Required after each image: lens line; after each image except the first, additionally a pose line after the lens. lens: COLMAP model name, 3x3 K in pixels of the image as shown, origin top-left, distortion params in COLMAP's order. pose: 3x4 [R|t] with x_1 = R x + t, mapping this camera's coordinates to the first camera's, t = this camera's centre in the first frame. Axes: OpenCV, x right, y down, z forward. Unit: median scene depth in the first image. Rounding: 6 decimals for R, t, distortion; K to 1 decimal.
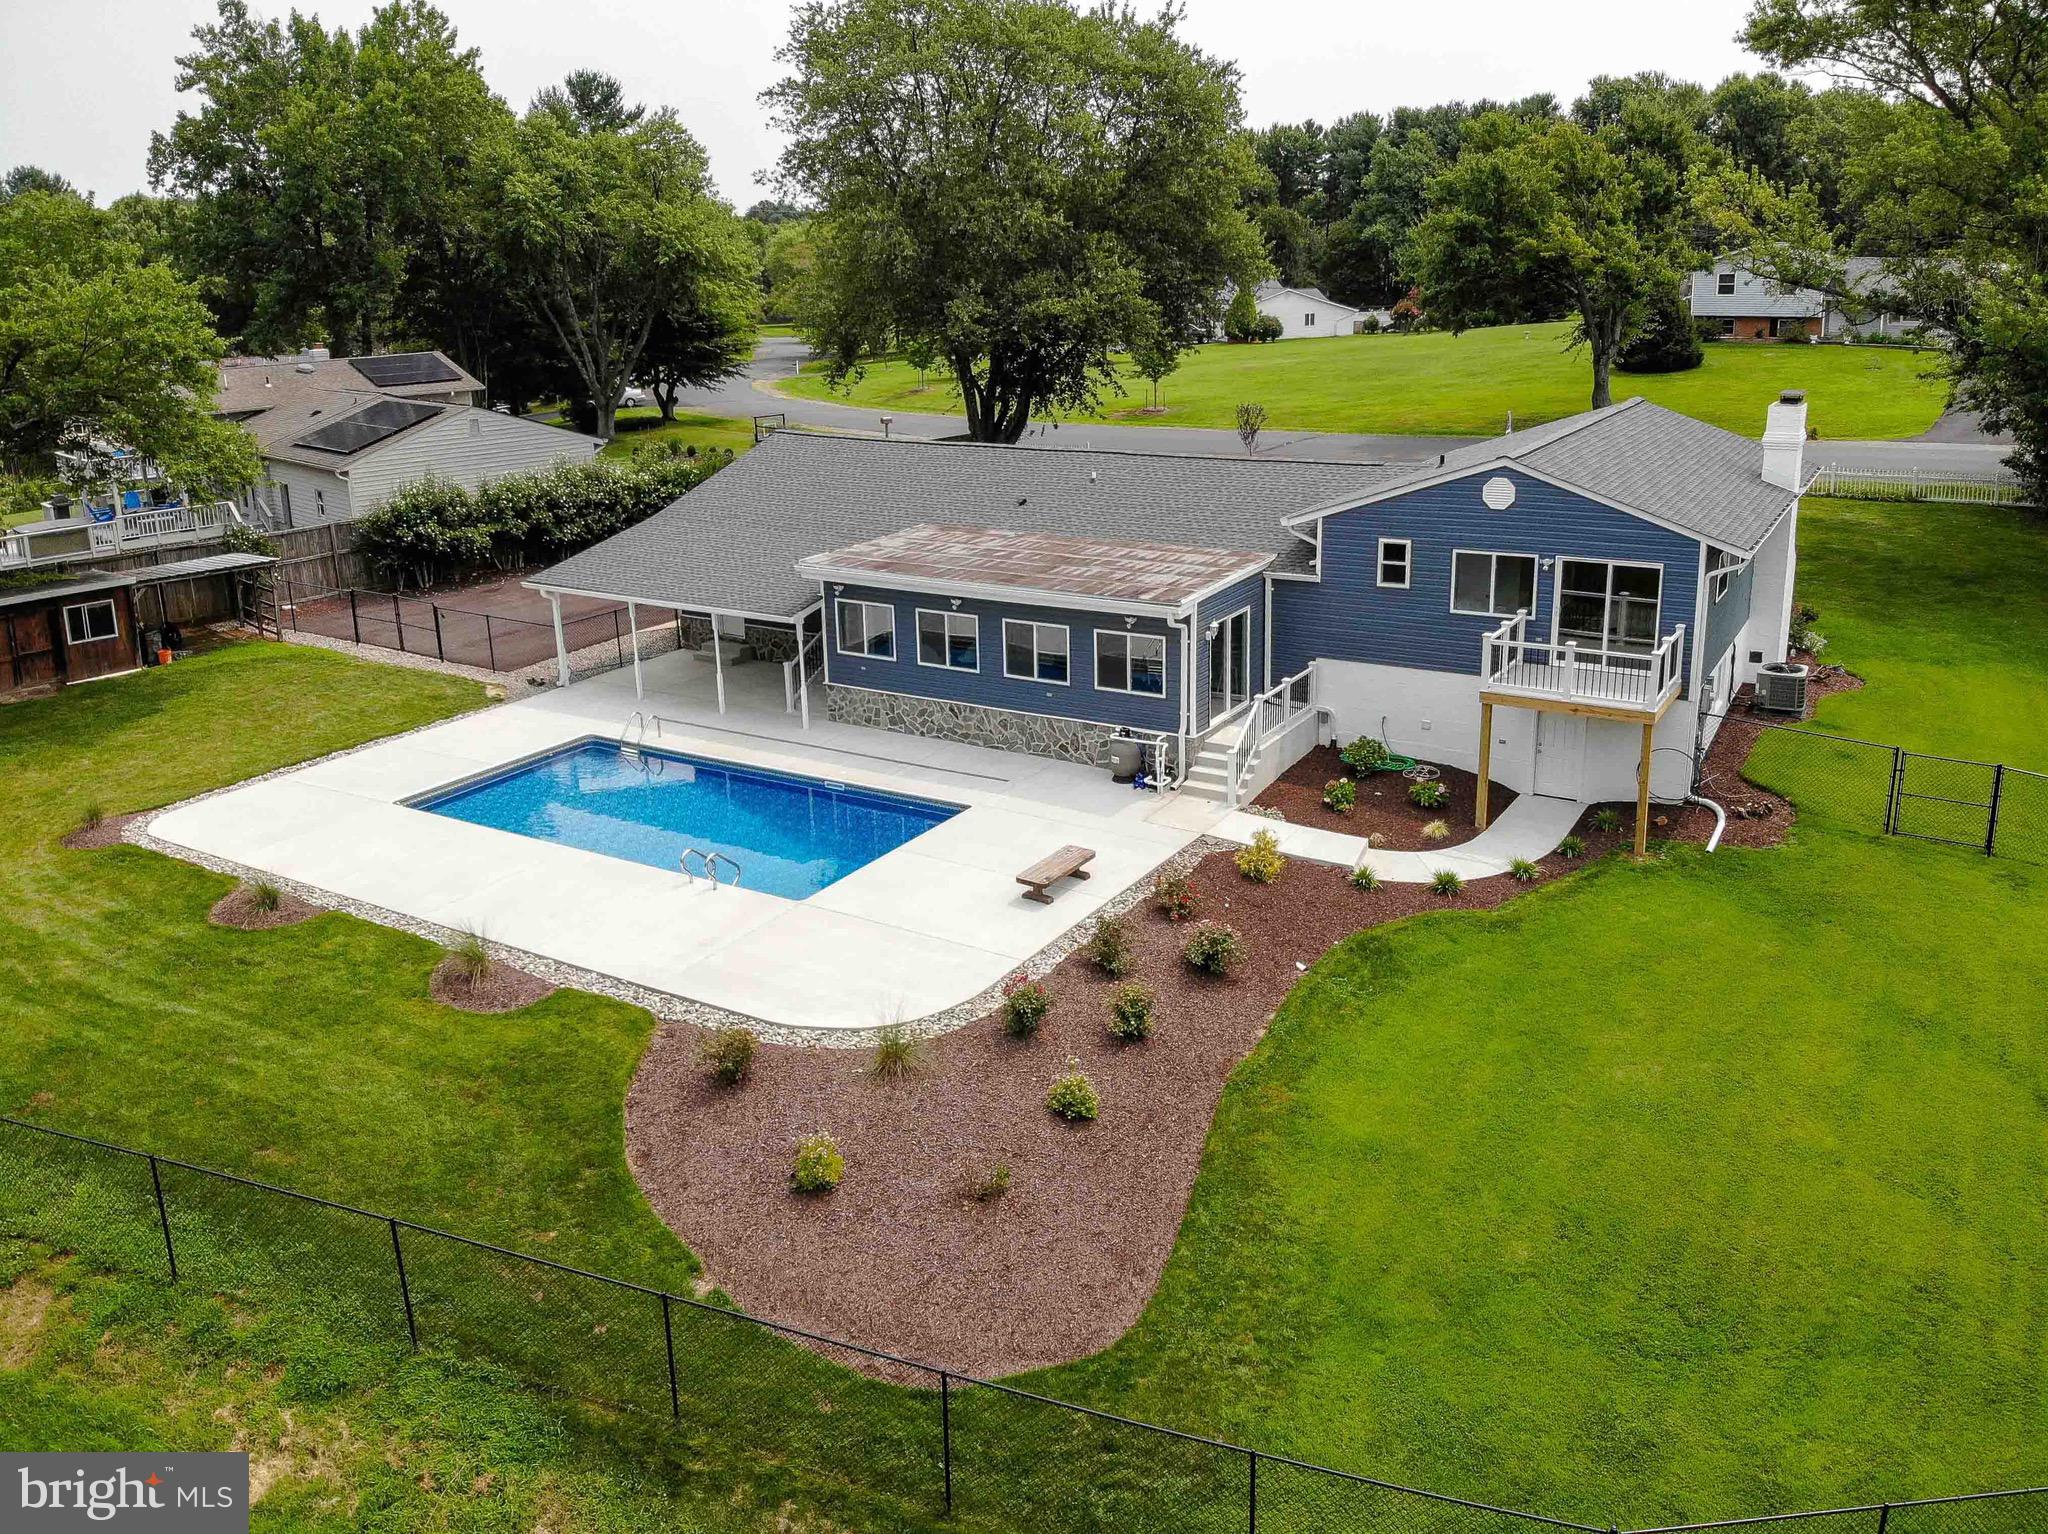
lens RADIAL K [[1556.4, 0, 1070.2], [0, 1556.4, 658.4], [0, 0, 1]] dist [0.023948, -0.132700]
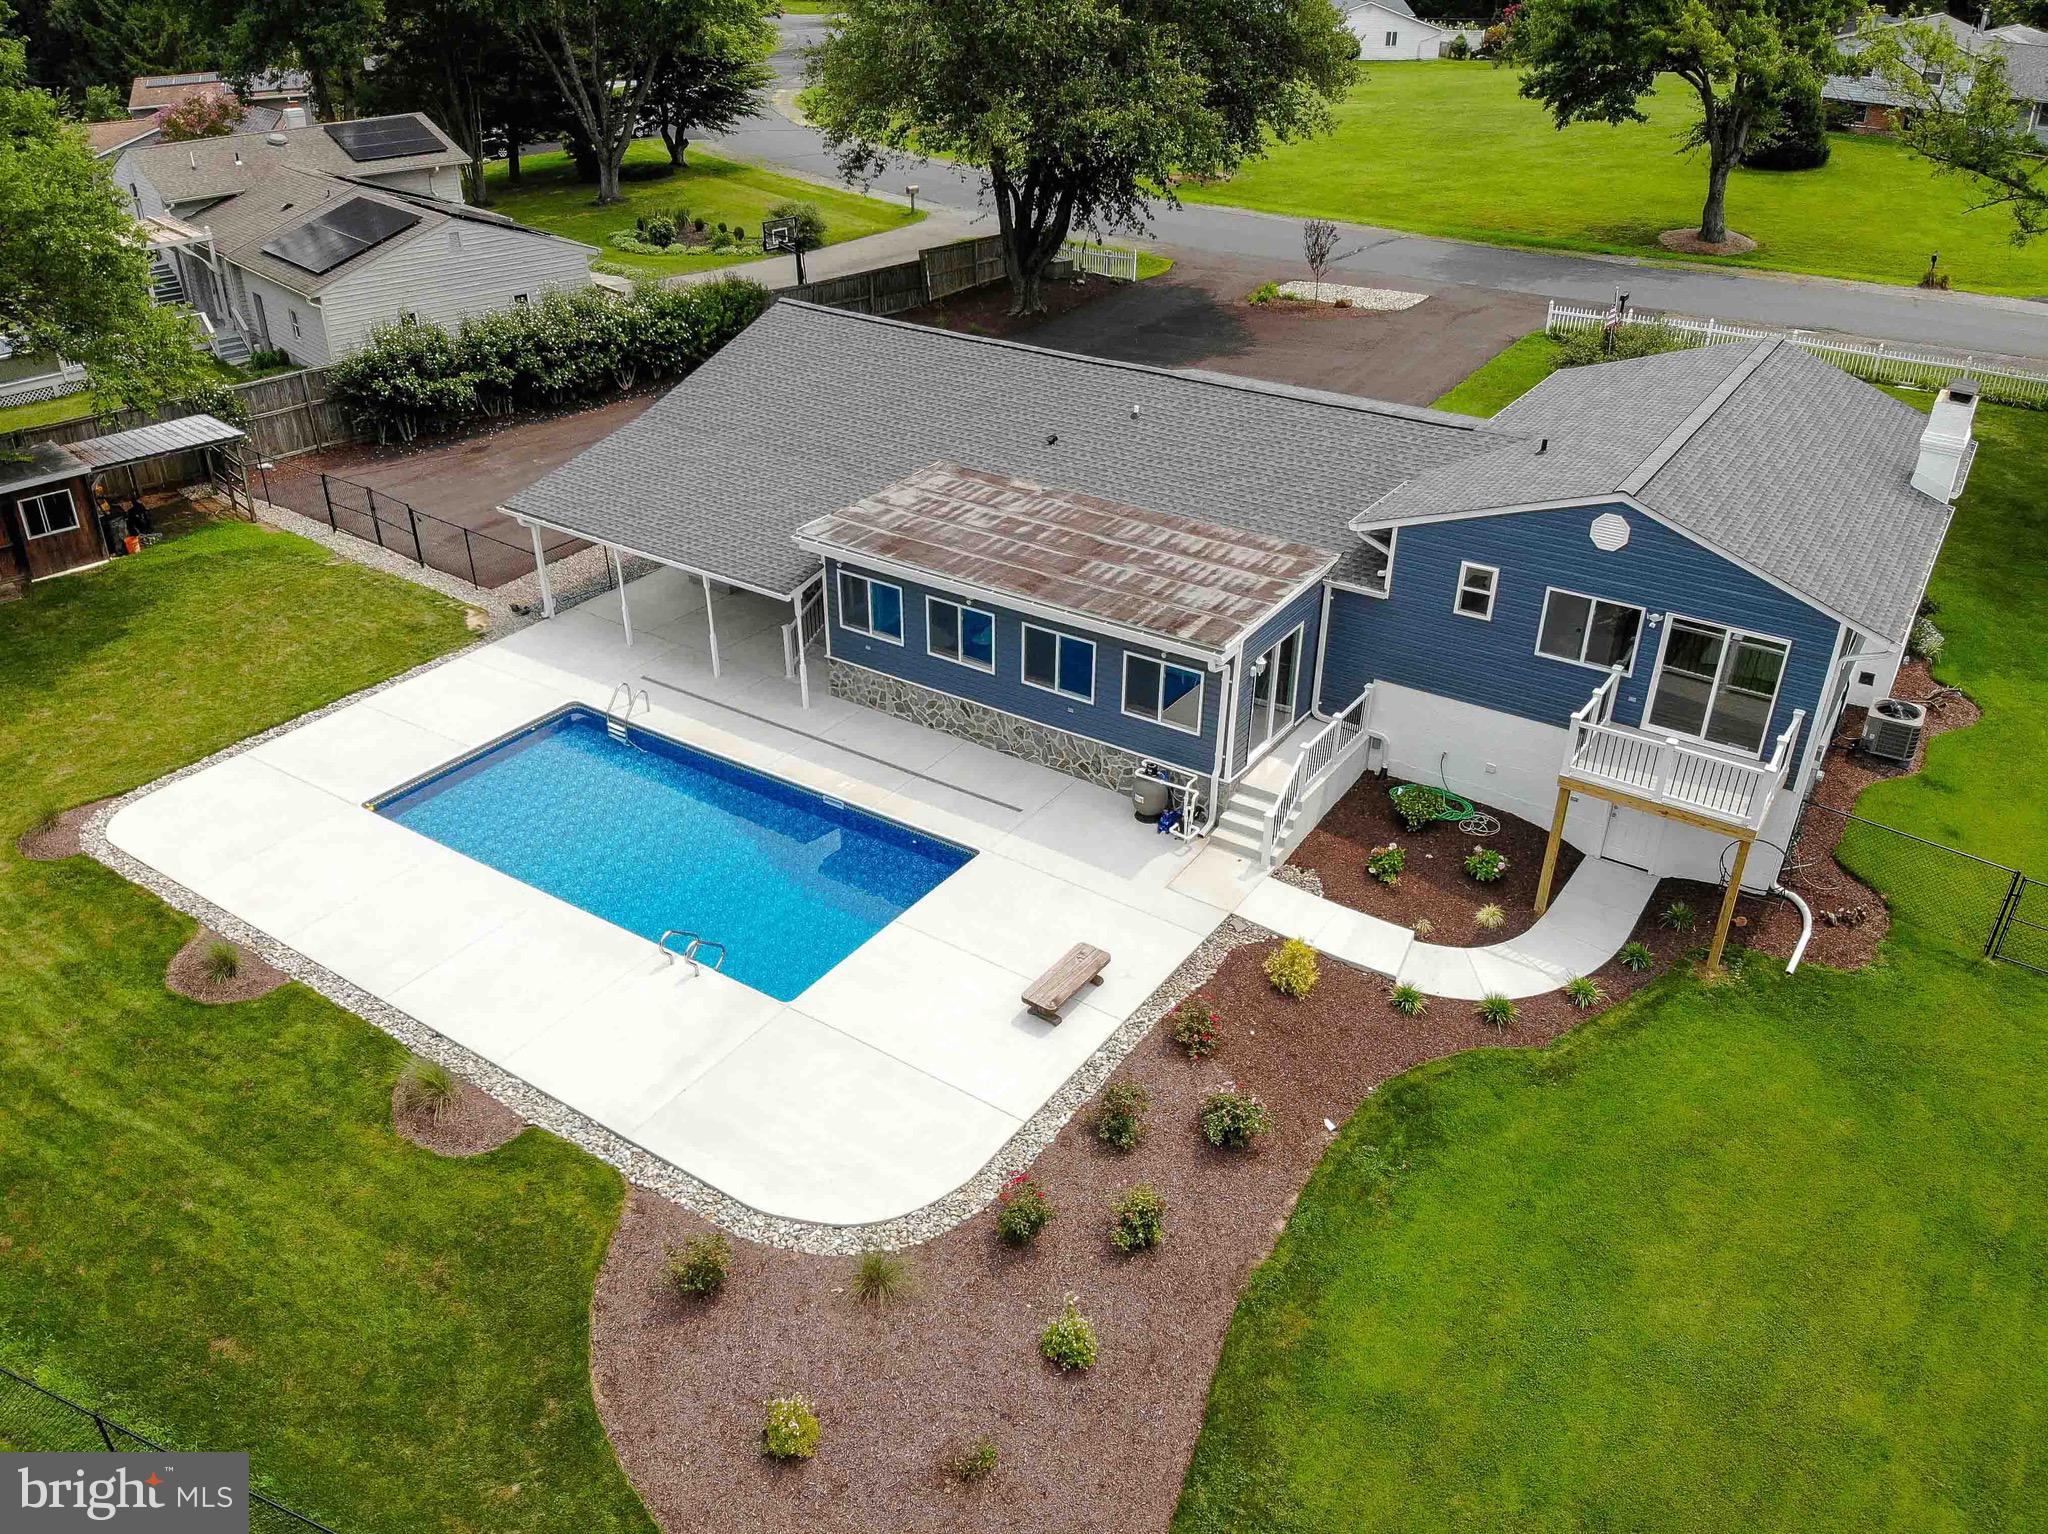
lens RADIAL K [[1551.1, 0, 1024.0], [0, 1551.1, 767.0], [0, 0, 1]] dist [0.009528, -0.126728]
pose [[0.997944, 0.050337, -0.039685, -0.003696], [-0.038108, 0.963732, 0.264136, -0.193768], [0.051541, -0.262081, 0.963669, 0.136612]]
